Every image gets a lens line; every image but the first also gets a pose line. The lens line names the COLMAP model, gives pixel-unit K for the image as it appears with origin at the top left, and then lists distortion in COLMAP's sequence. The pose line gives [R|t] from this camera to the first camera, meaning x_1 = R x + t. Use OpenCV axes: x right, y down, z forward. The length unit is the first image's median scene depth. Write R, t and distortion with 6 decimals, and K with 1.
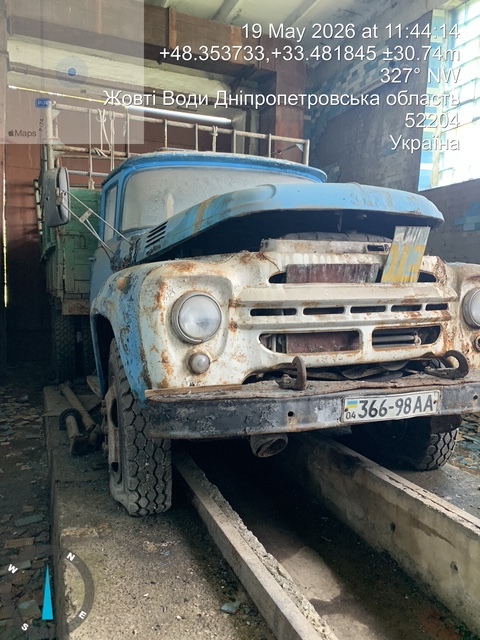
lens RADIAL K [[482.6, 0, 241.7], [0, 482.6, 319.3], [0, 0, 1]] dist [0.037955, -0.052231]
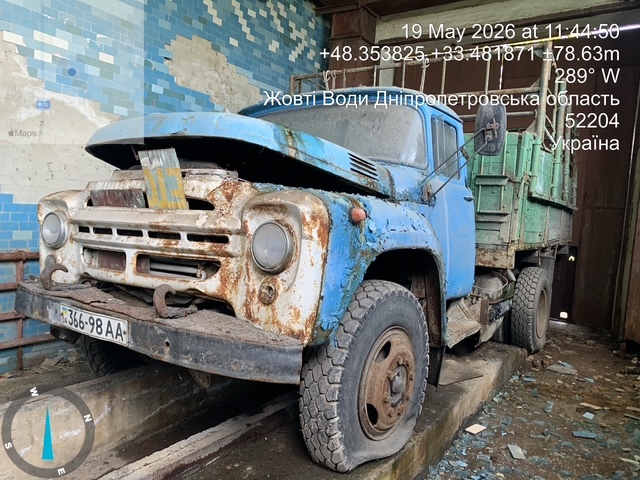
lens RADIAL K [[482.6, 0, 321.9], [0, 482.6, 242.8], [0, 0, 1]] dist [0.037955, -0.052231]
pose [[0.562288, 0.057830, -0.824917, 1.382507], [-0.110867, 0.993818, -0.005900, -0.039689], [0.819476, 0.094774, 0.565223, 0.765289]]
